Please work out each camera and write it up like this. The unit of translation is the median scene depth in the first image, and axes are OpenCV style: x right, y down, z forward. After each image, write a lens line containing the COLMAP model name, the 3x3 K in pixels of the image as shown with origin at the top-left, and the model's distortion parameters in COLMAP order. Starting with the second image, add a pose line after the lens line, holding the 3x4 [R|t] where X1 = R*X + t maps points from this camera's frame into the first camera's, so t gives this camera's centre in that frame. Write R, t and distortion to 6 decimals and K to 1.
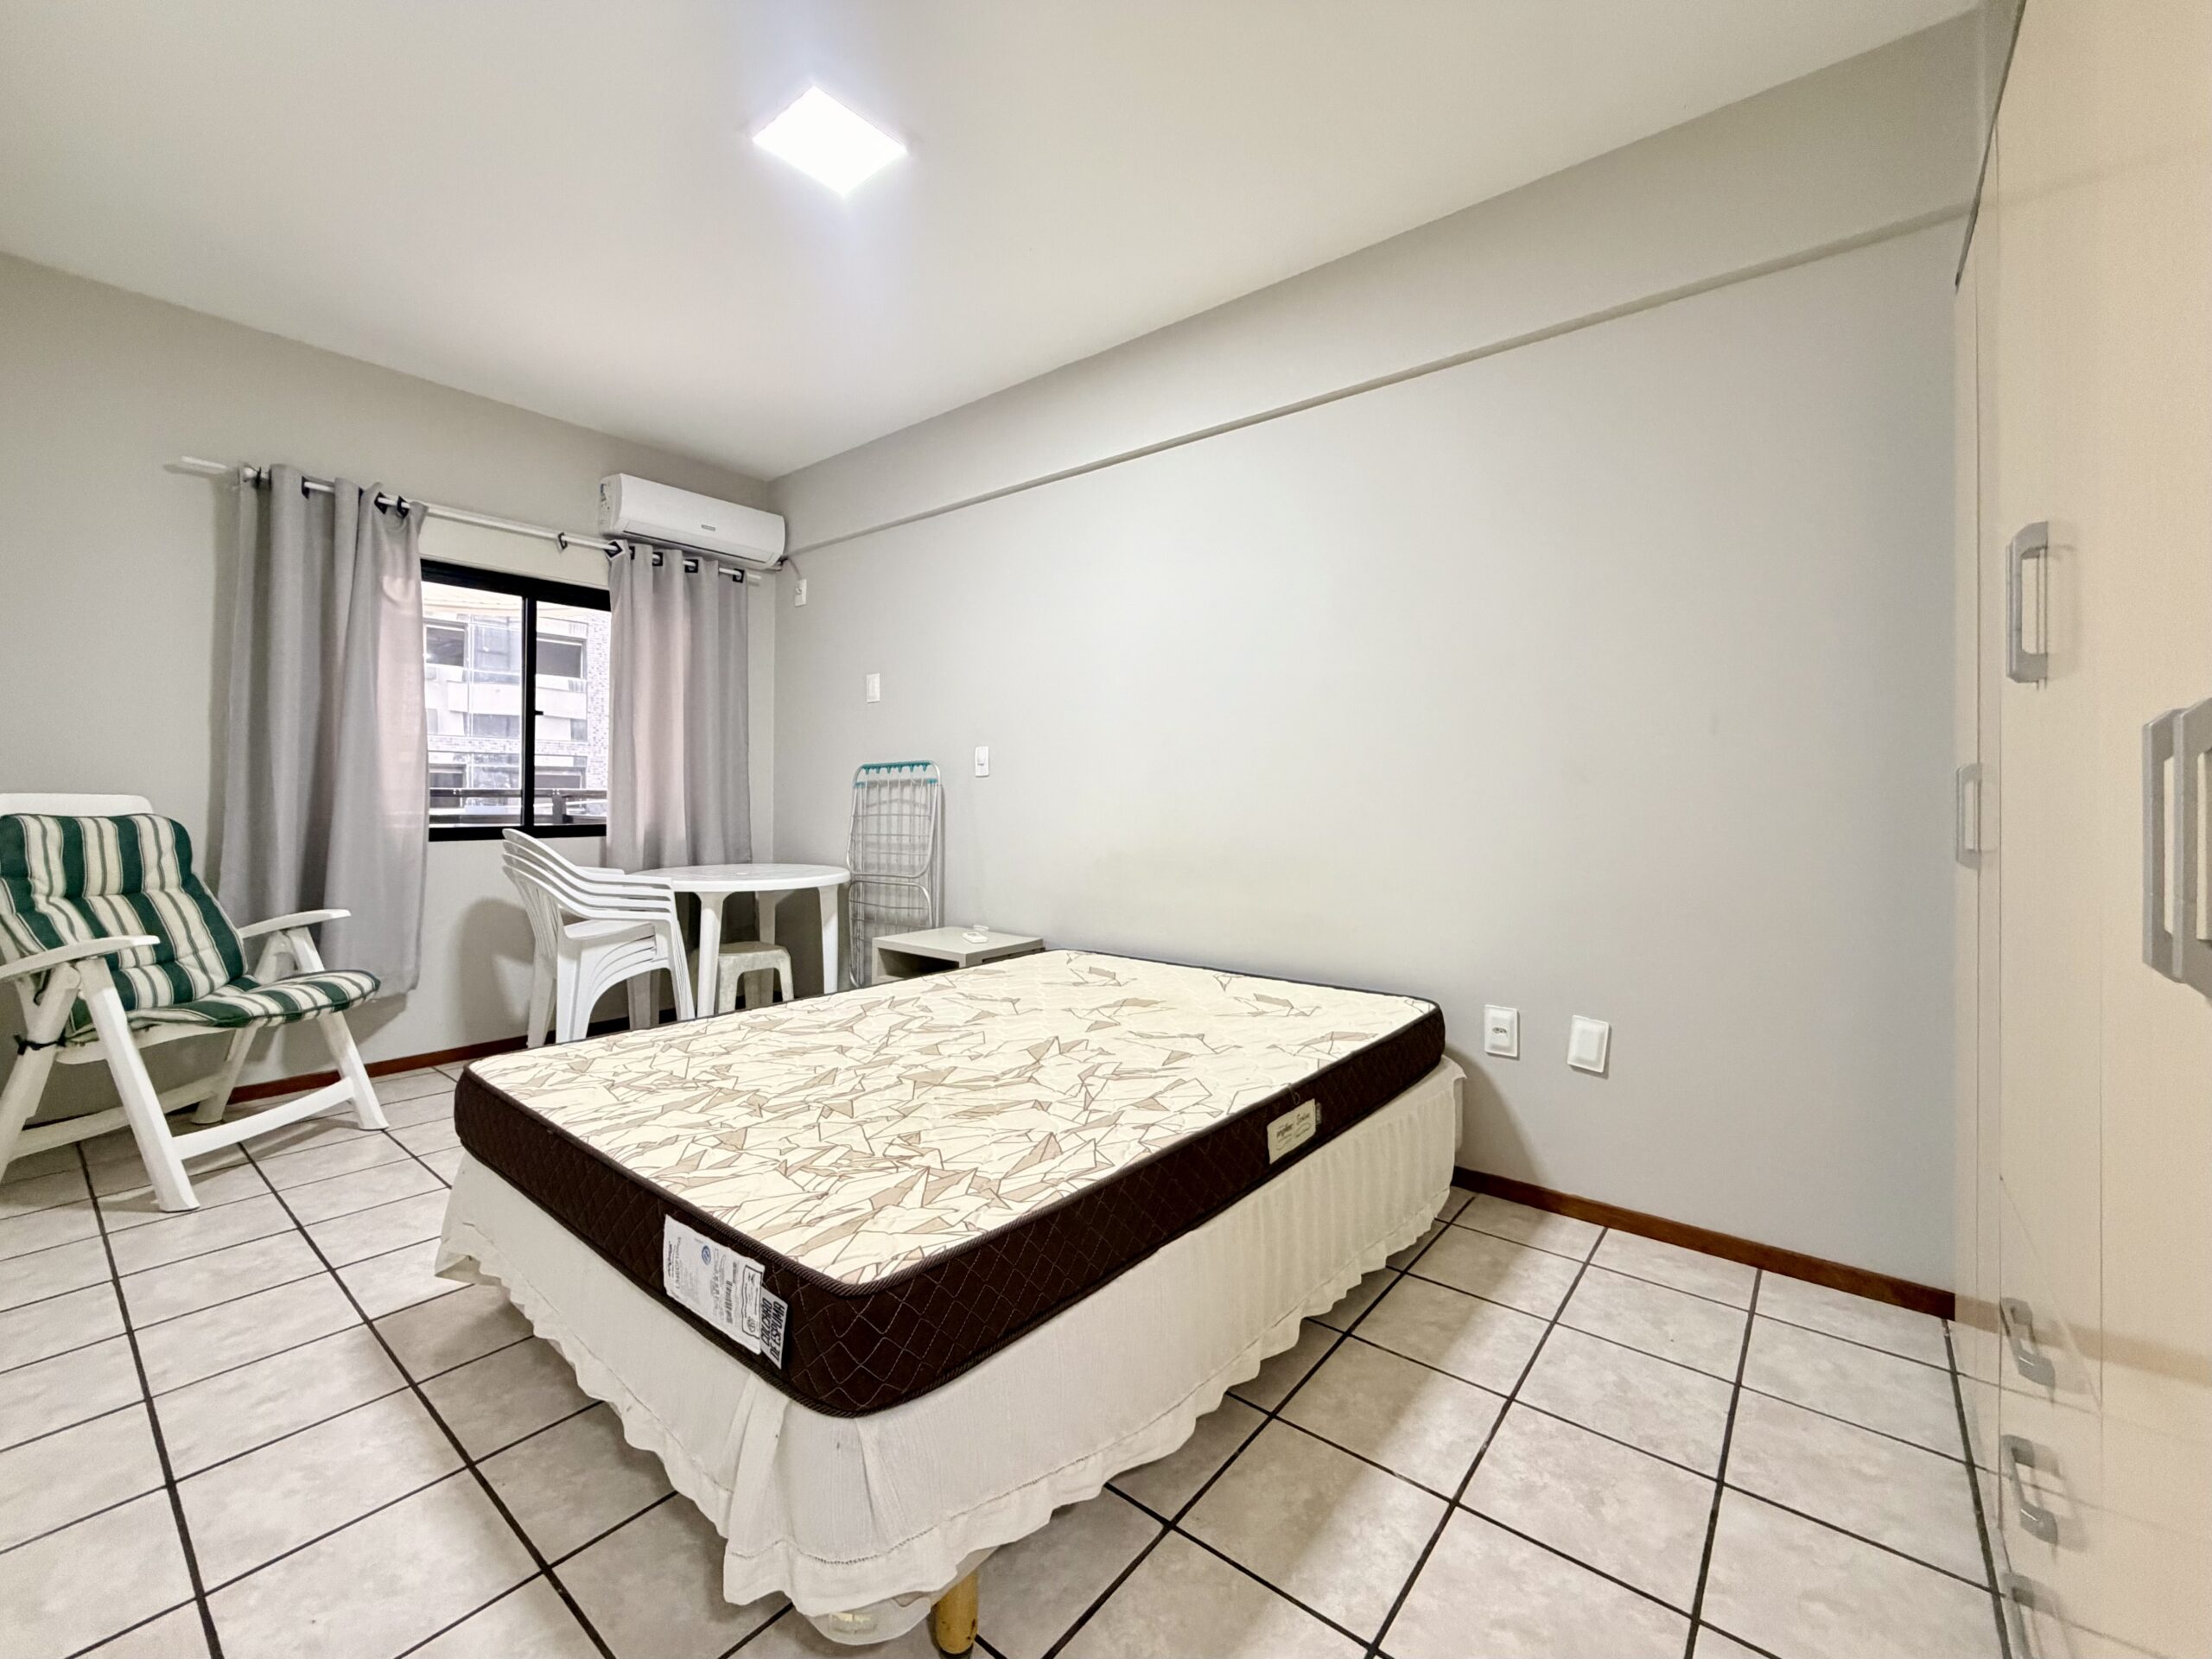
lens RADIAL K [[891.7, 0, 1111.0], [0, 891.7, 827.7], [0, 0, 1]] dist [-0.000671, -0.000066]
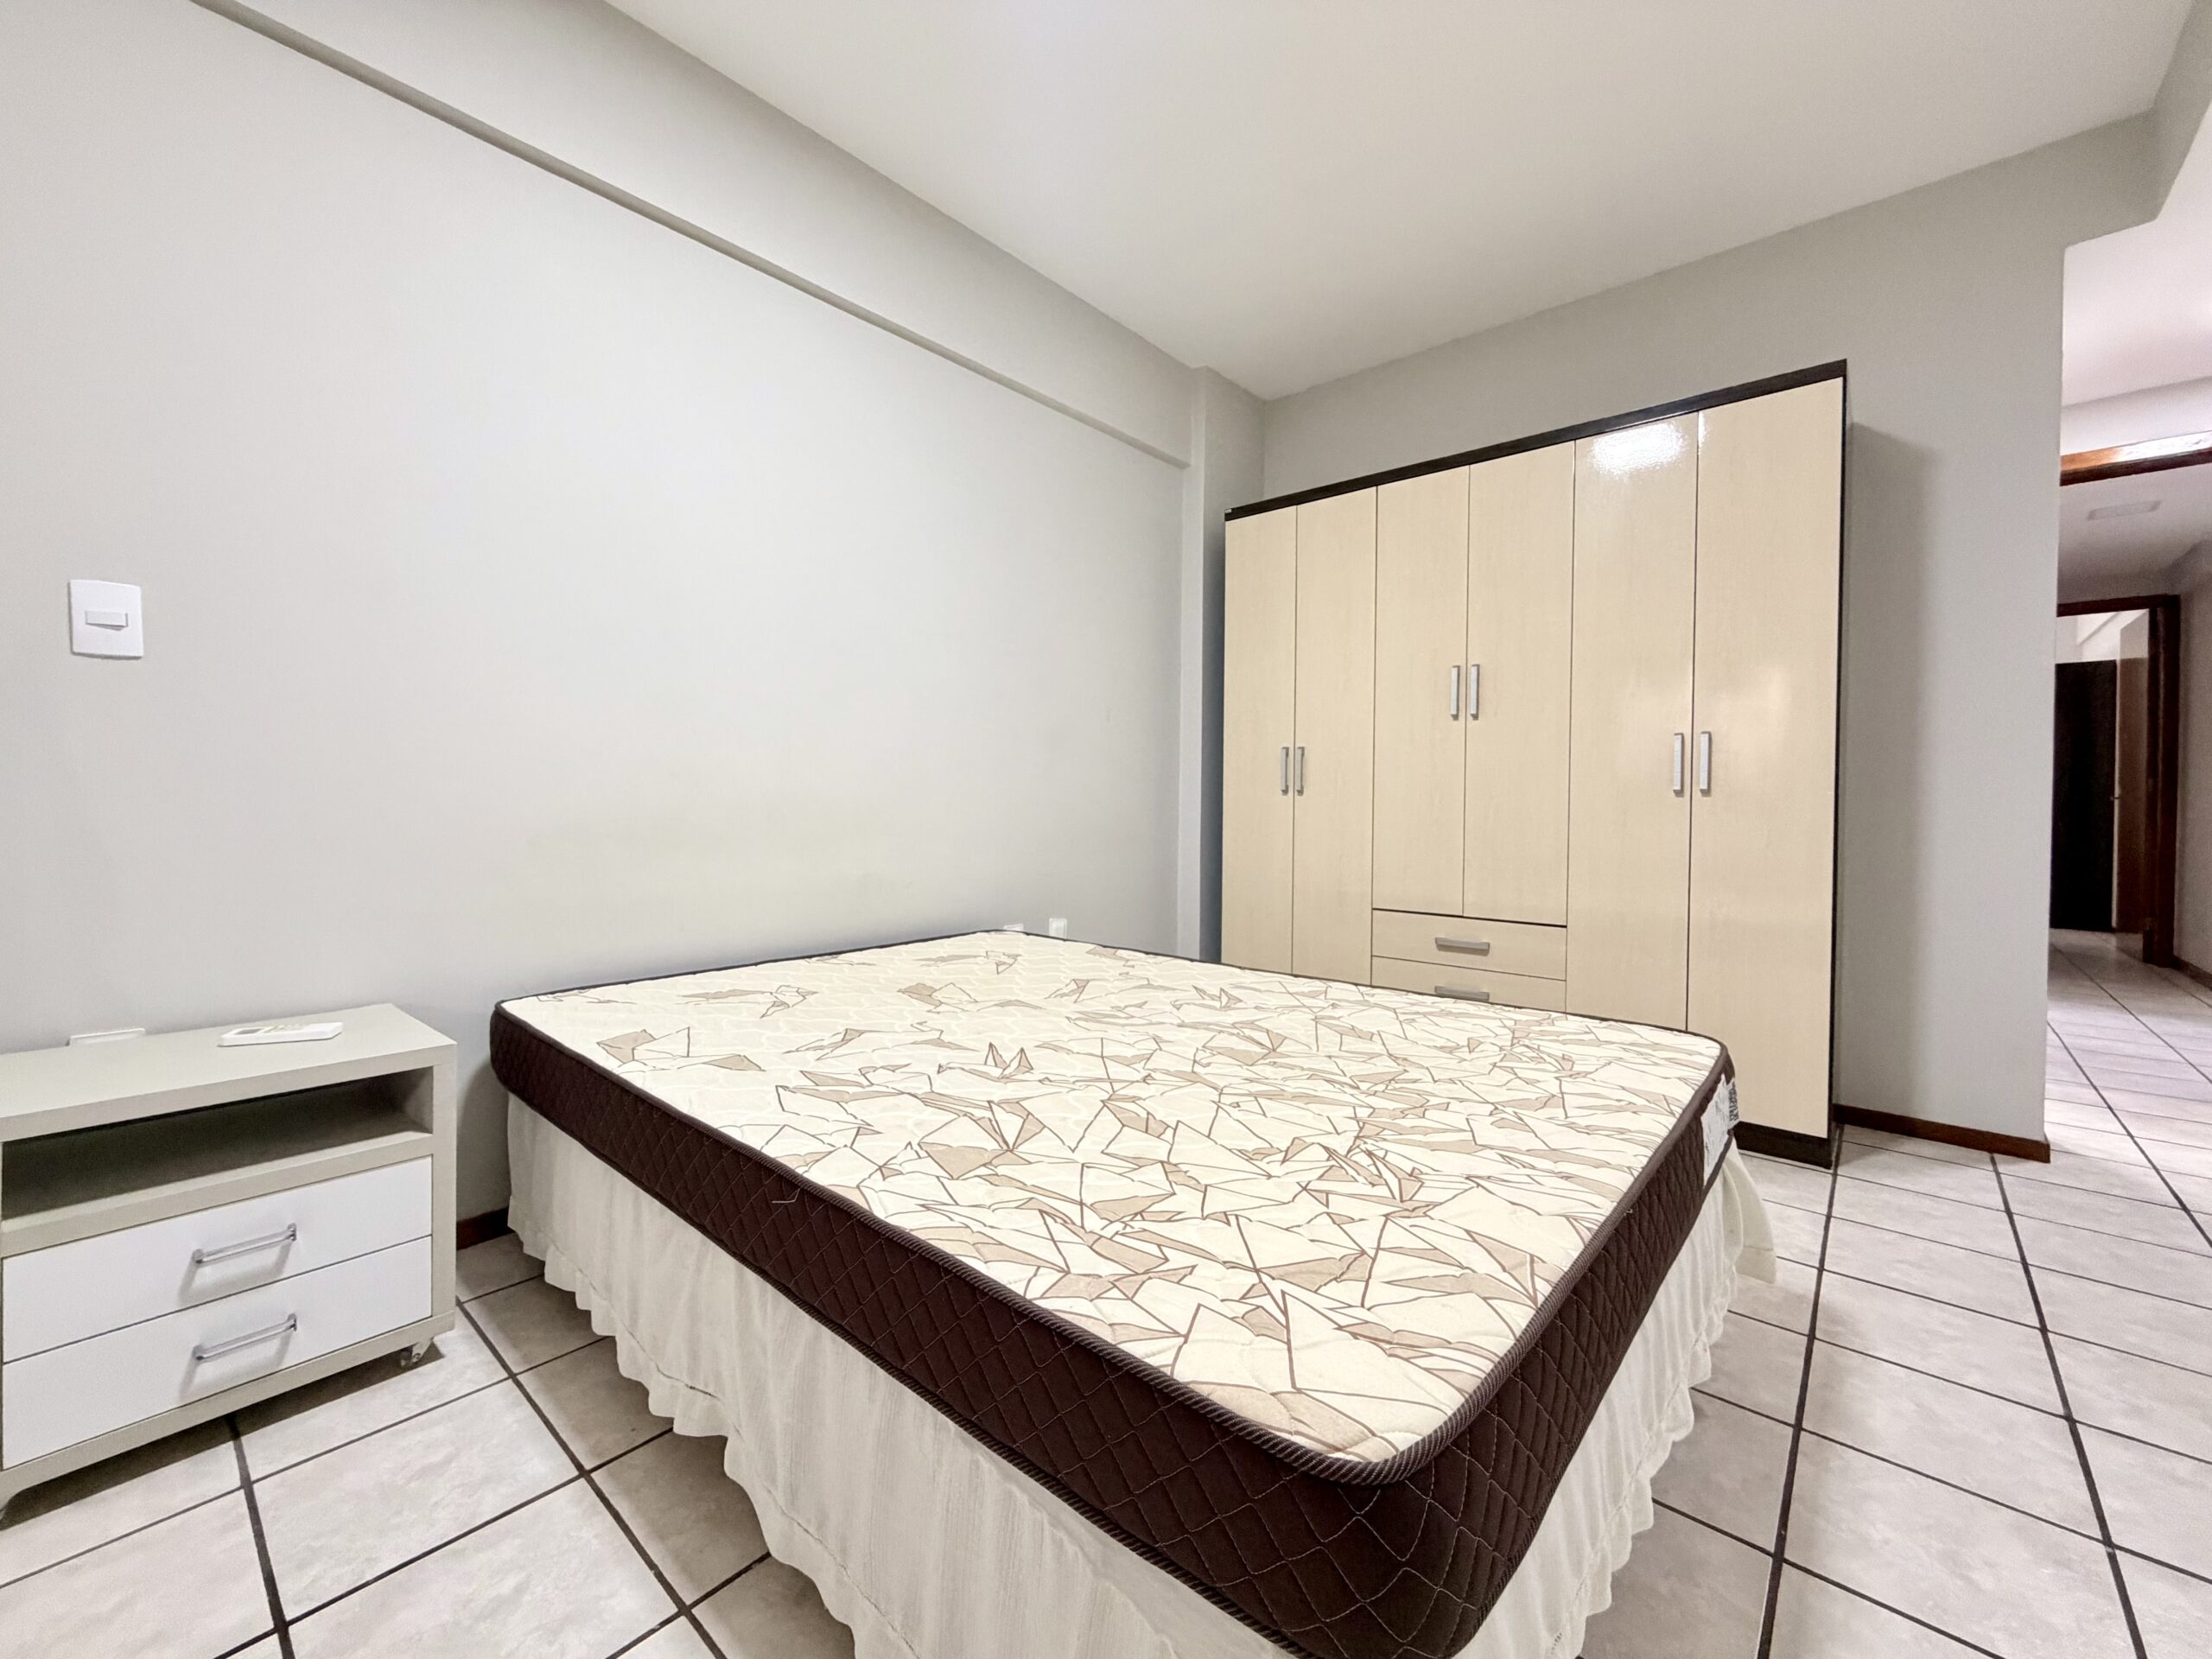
lens RADIAL K [[891.7, 0, 1112.3], [0, 891.7, 832.6], [0, 0, 1]] dist [-0.000671, -0.000066]
pose [[0.020347, -0.001409, 0.999792, -0.965967], [-0.008388, 0.999964, 0.001580, 0.089627], [-0.999758, -0.008418, 0.020334, 1.124351]]
